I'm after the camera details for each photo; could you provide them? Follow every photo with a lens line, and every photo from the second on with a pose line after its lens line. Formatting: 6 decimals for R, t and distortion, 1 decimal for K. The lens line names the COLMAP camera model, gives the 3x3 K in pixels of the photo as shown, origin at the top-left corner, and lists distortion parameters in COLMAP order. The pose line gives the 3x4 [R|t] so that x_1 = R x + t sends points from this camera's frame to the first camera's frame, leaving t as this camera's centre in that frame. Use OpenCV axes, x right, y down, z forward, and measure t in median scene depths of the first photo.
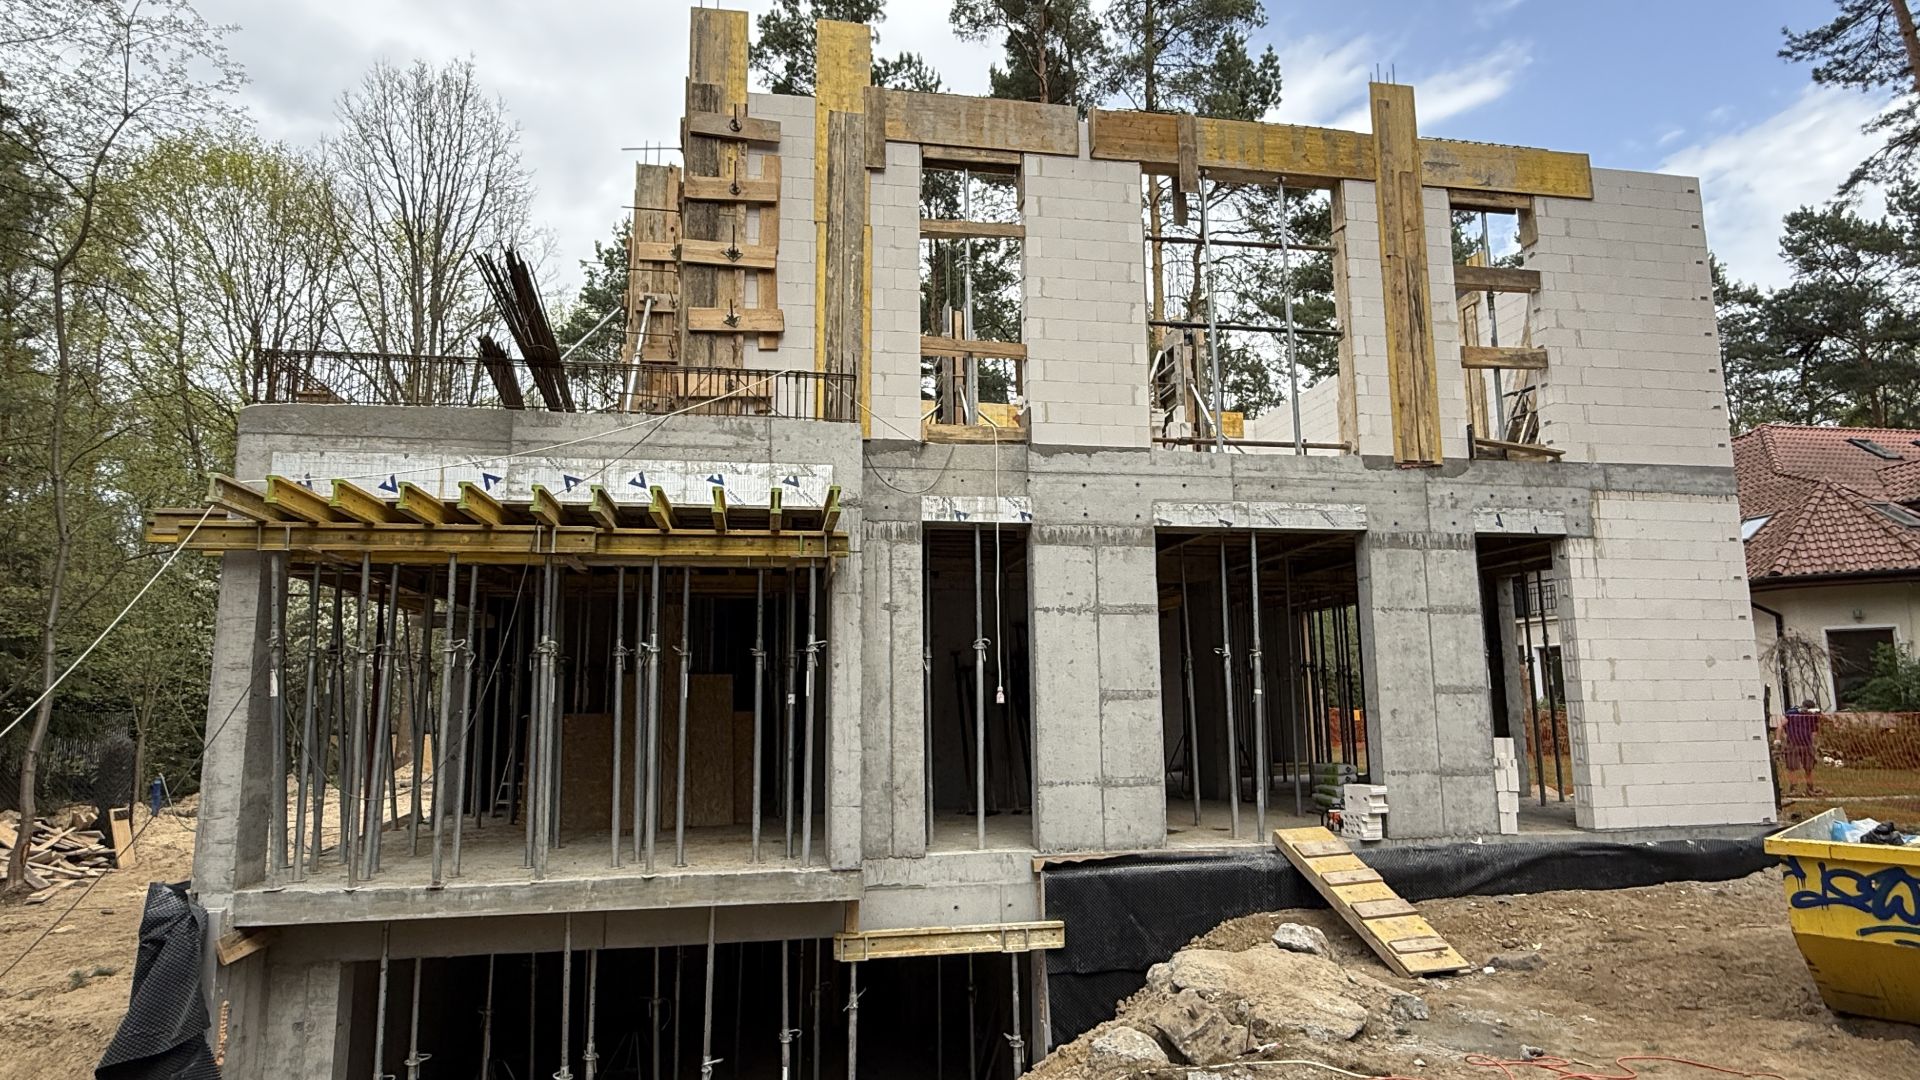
lens RADIAL K [[1070.0, 0, 960.0], [0, 1070.0, 540.0], [0, 0, 1]] dist [-0.003452, -0.000786]
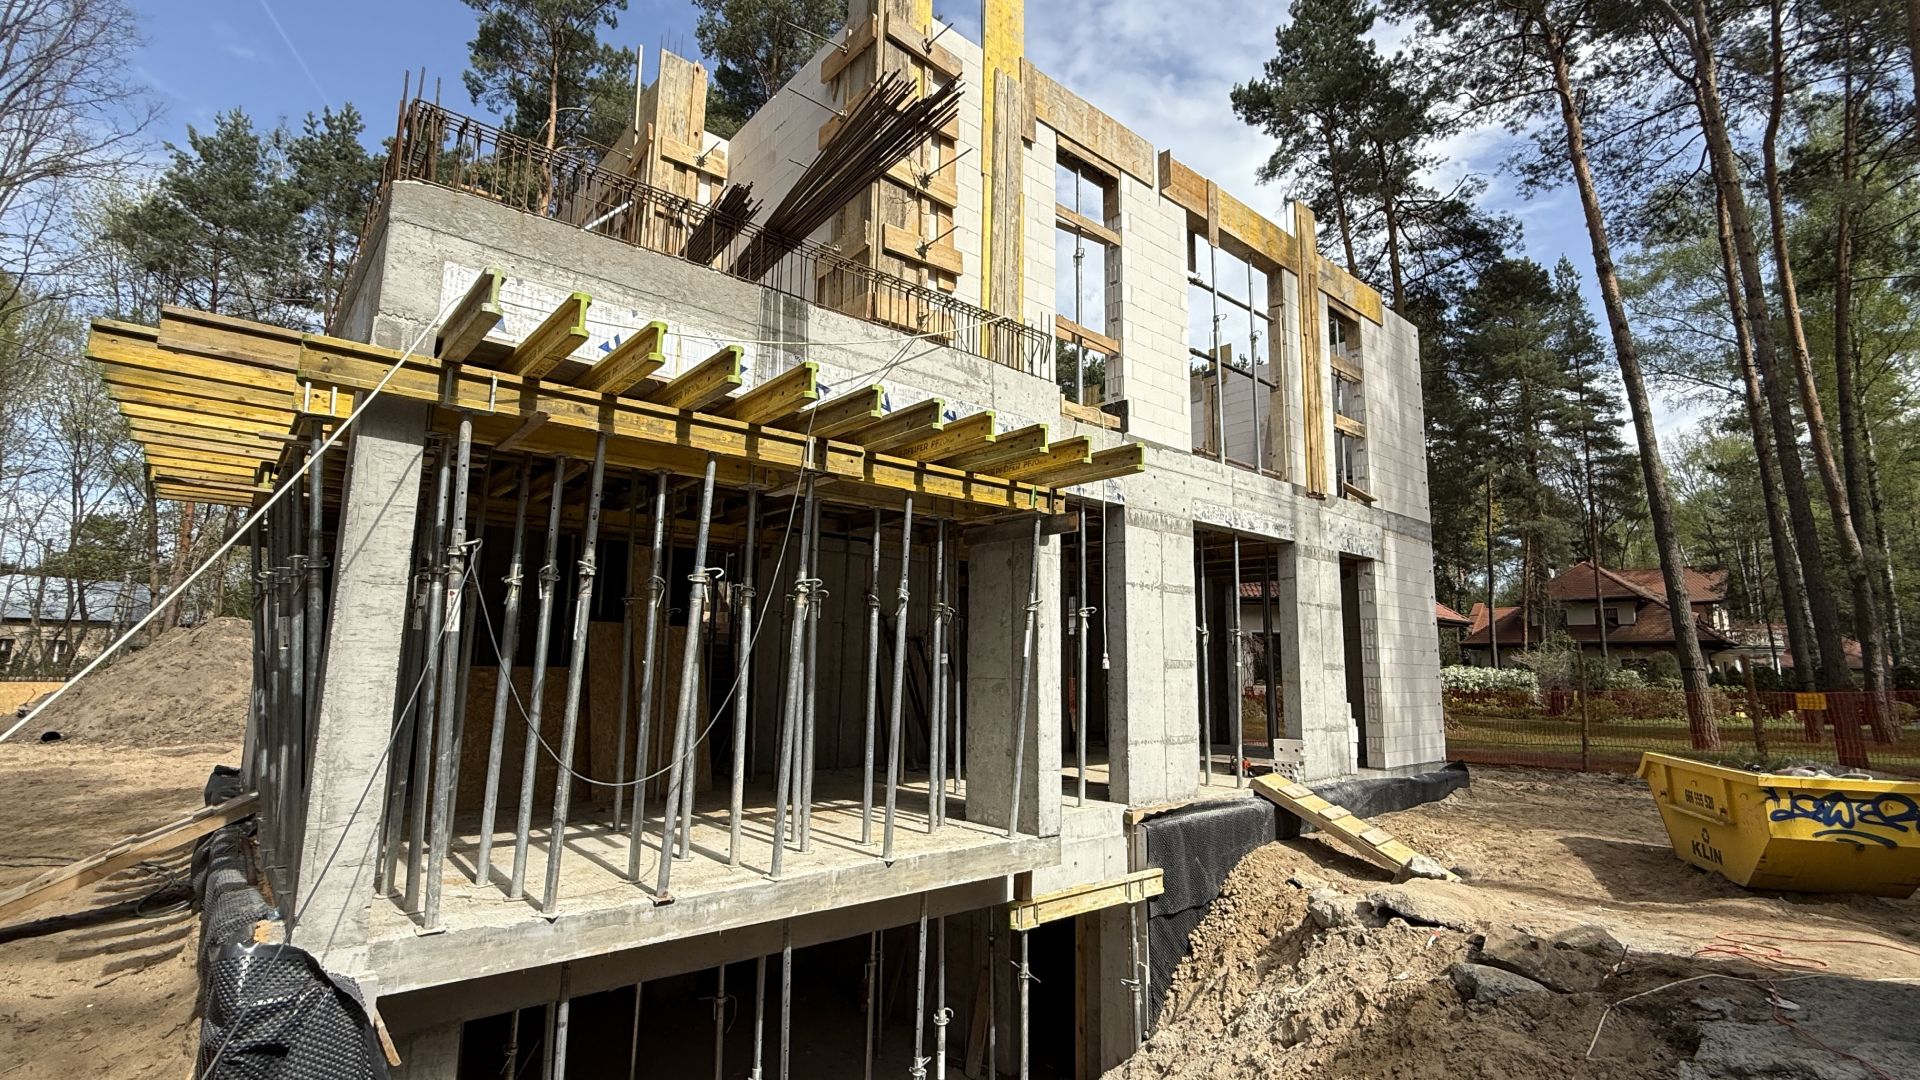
lens RADIAL K [[860.4, 0, 961.6], [0, 860.4, 535.9], [0, 0, 1]] dist [-0.002396, 0.000110]
pose [[0.865490, 0.101783, 0.490477, -0.531612], [-0.101377, 0.994468, -0.027481, 0.059939], [-0.490561, -0.025939, 0.871021, 0.328509]]
